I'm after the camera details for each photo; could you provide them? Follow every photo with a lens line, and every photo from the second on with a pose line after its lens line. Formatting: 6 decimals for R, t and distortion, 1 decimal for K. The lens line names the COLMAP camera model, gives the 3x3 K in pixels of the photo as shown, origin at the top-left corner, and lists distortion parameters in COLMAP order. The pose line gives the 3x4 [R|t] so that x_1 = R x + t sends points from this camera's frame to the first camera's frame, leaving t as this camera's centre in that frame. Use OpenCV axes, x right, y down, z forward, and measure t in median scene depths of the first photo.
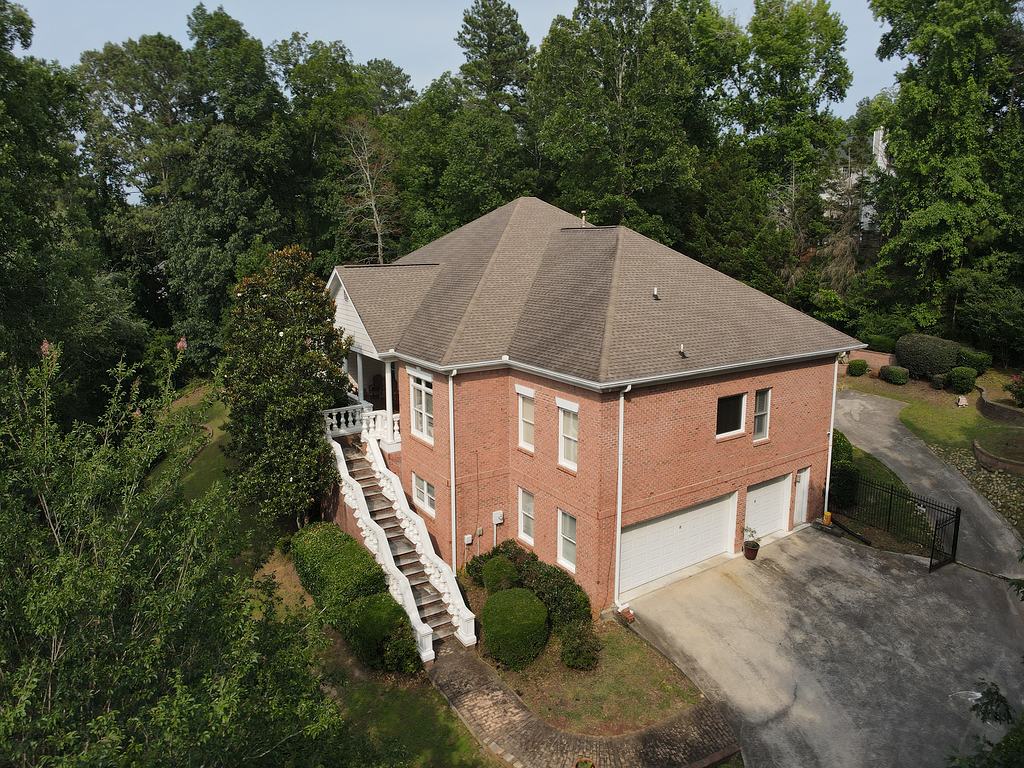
lens RADIAL K [[673.7, 0, 533.3], [0, 673.7, 339.5], [0, 0, 1]] dist [-0.041630, 0.005534]
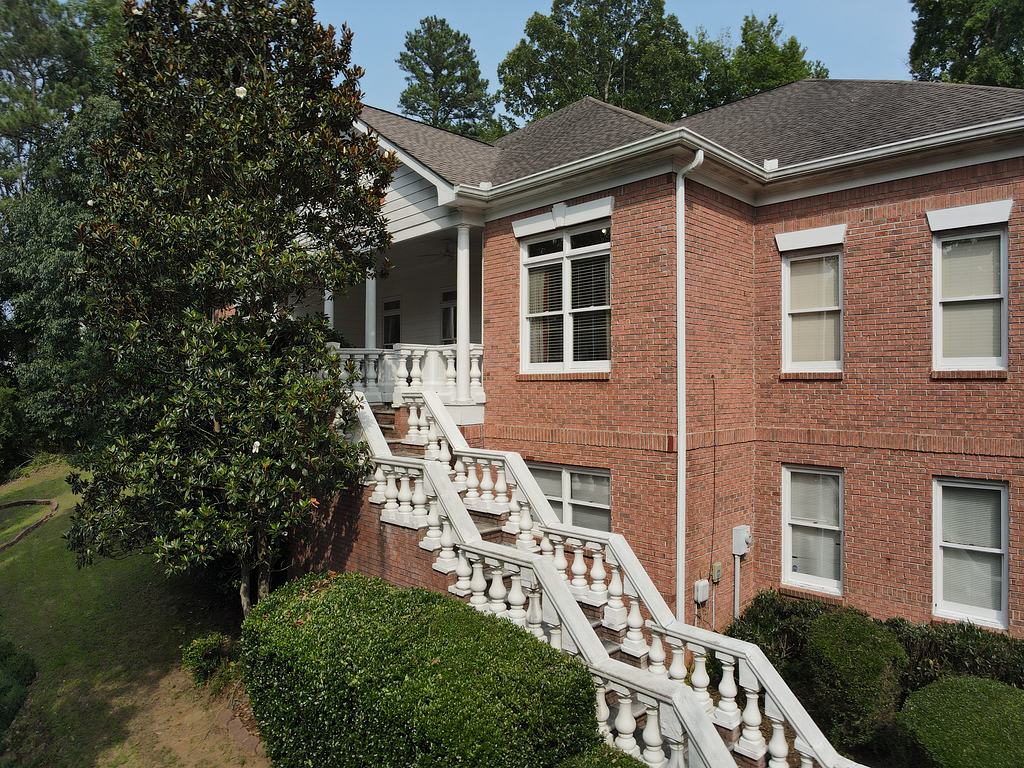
lens RADIAL K [[670.4, 0, 533.7], [0, 670.4, 382.3], [0, 0, 1]] dist [-0.077852, 0.041189]
pose [[0.984260, -0.004535, 0.176667, -0.267553], [0.029747, 0.989659, -0.140324, 0.222499], [-0.174204, 0.143371, 0.974217, 0.592930]]
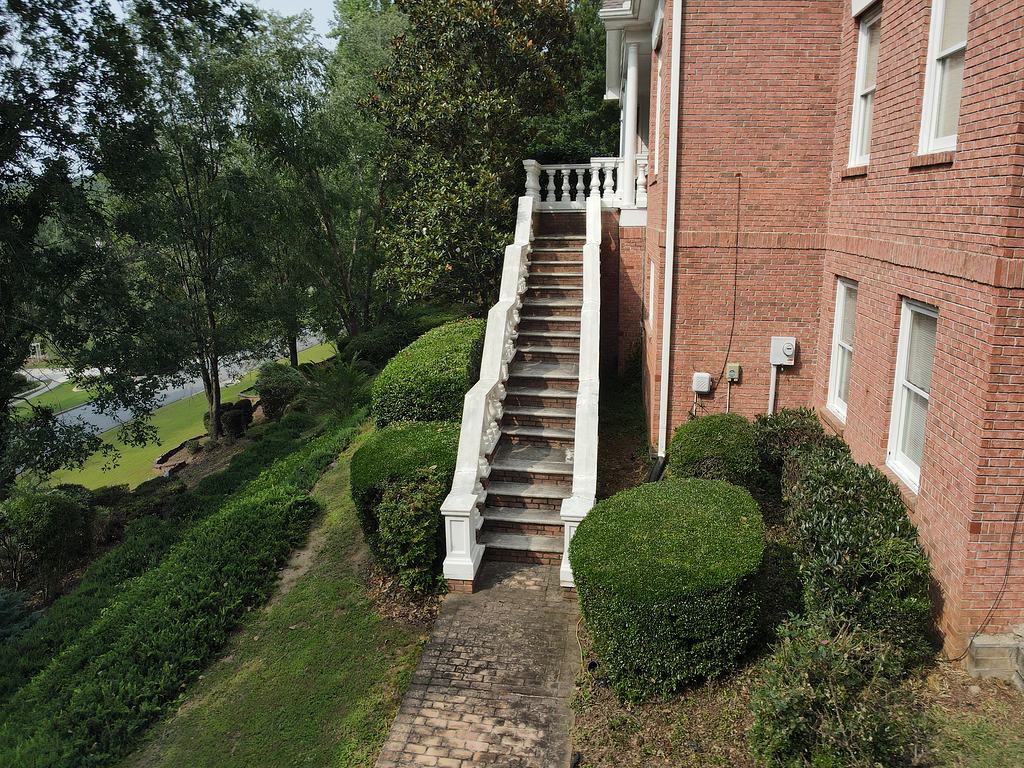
lens RADIAL K [[670.4, 0, 533.7], [0, 670.4, 382.3], [0, 0, 1]] dist [-0.077852, 0.041189]
pose [[0.754826, 0.157758, -0.636671, 0.099723], [-0.086008, 0.986070, 0.142365, 0.241450], [0.650262, -0.052702, 0.757880, 0.586925]]
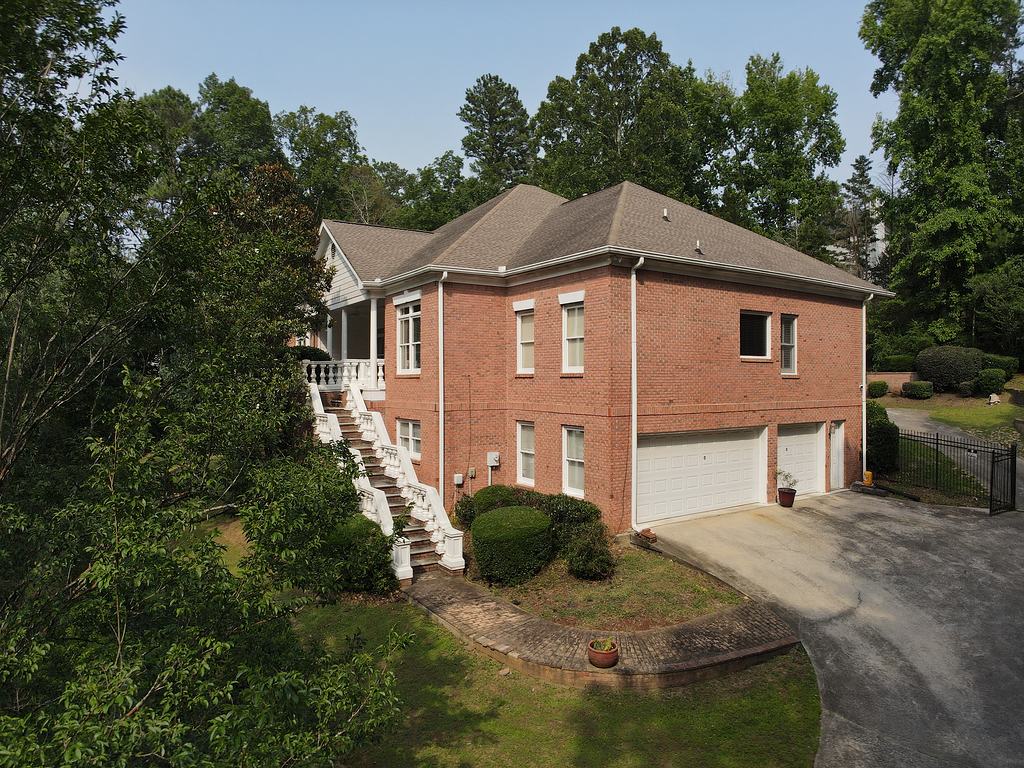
lens RADIAL K [[670.4, 0, 533.7], [0, 670.4, 382.3], [0, 0, 1]] dist [-0.077852, 0.041189]
pose [[0.999983, -0.005167, -0.002513, 0.002202], [0.004763, 0.990101, -0.140276, 0.292191], [0.003213, 0.140262, 0.990109, 0.133011]]
